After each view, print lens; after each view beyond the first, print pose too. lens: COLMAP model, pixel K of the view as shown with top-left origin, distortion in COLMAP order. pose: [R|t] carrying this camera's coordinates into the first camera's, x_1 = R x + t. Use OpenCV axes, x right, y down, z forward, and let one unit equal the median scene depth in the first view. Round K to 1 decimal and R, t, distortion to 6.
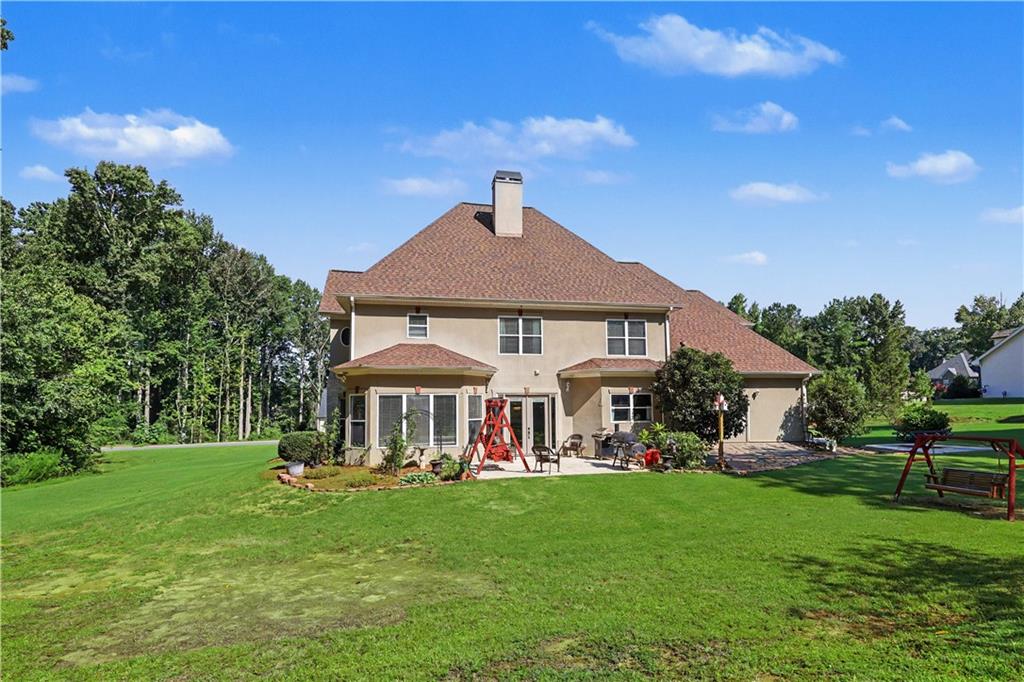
lens RADIAL K [[537.7, 0, 514.0], [0, 537.7, 360.5], [0, 0, 1]] dist [0.000431, -0.000078]
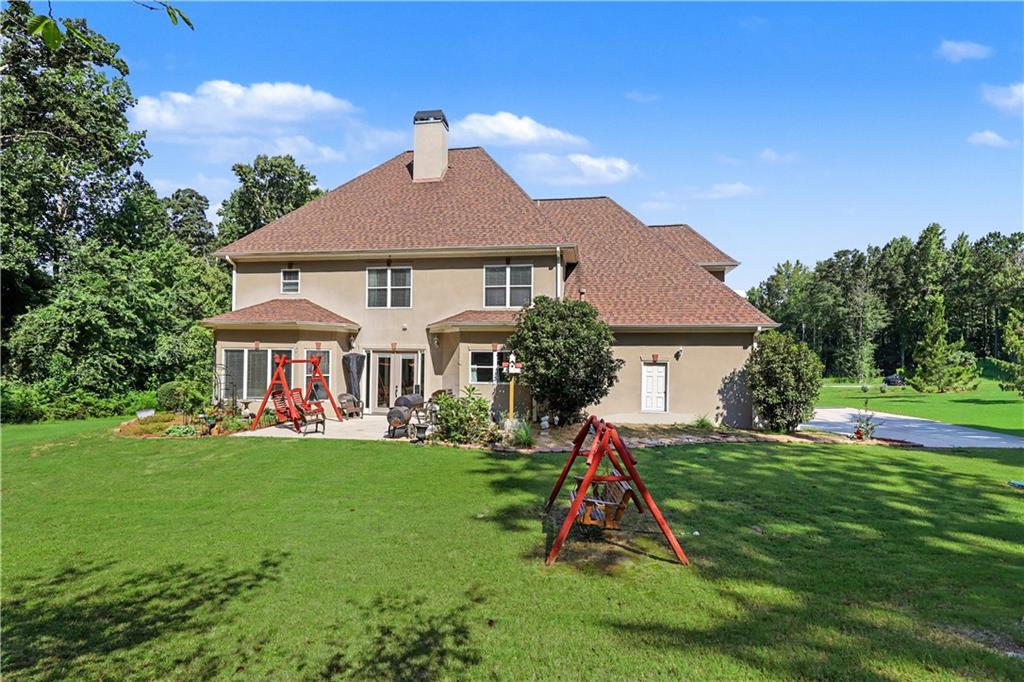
lens RADIAL K [[530.5, 0, 512.0], [0, 530.5, 341.0], [0, 0, 1]] dist [0.002269, 0.000256]
pose [[0.925843, 0.005230, -0.377872, 0.556799], [0.012665, 0.998913, 0.044855, 0.007780], [0.377696, -0.046315, 0.924770, 0.219242]]
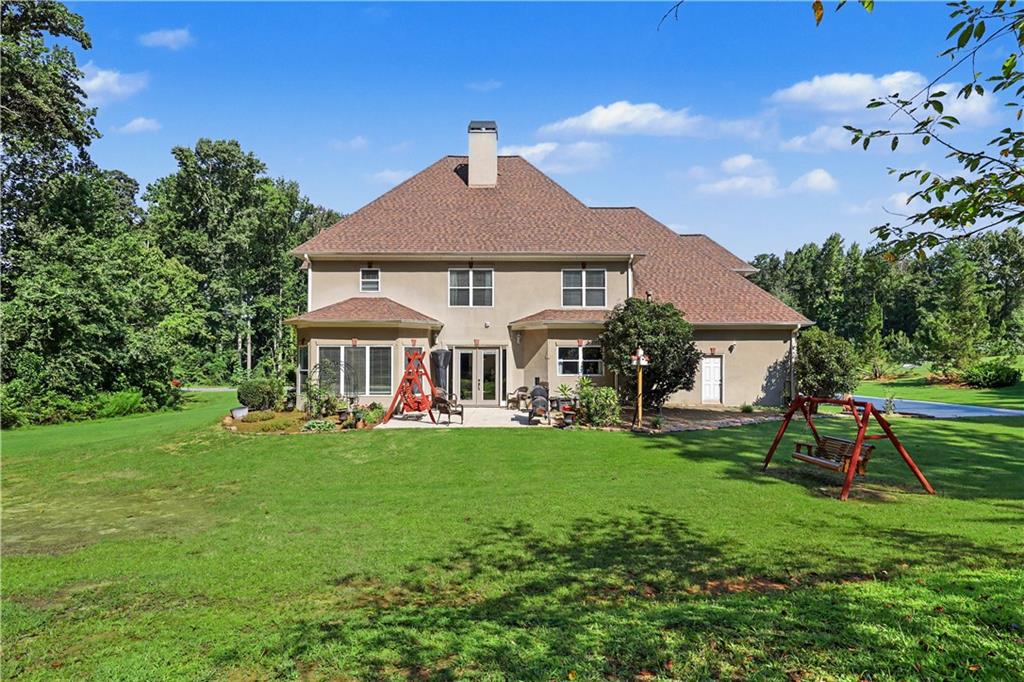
lens RADIAL K [[531.4, 0, 514.0], [0, 531.4, 336.4], [0, 0, 1]] dist [0.001469, 0.000539]
pose [[0.978292, 0.001839, -0.207221, 0.294623], [0.008587, 0.998742, 0.049404, -0.003969], [0.207051, -0.050111, 0.977046, 0.041546]]
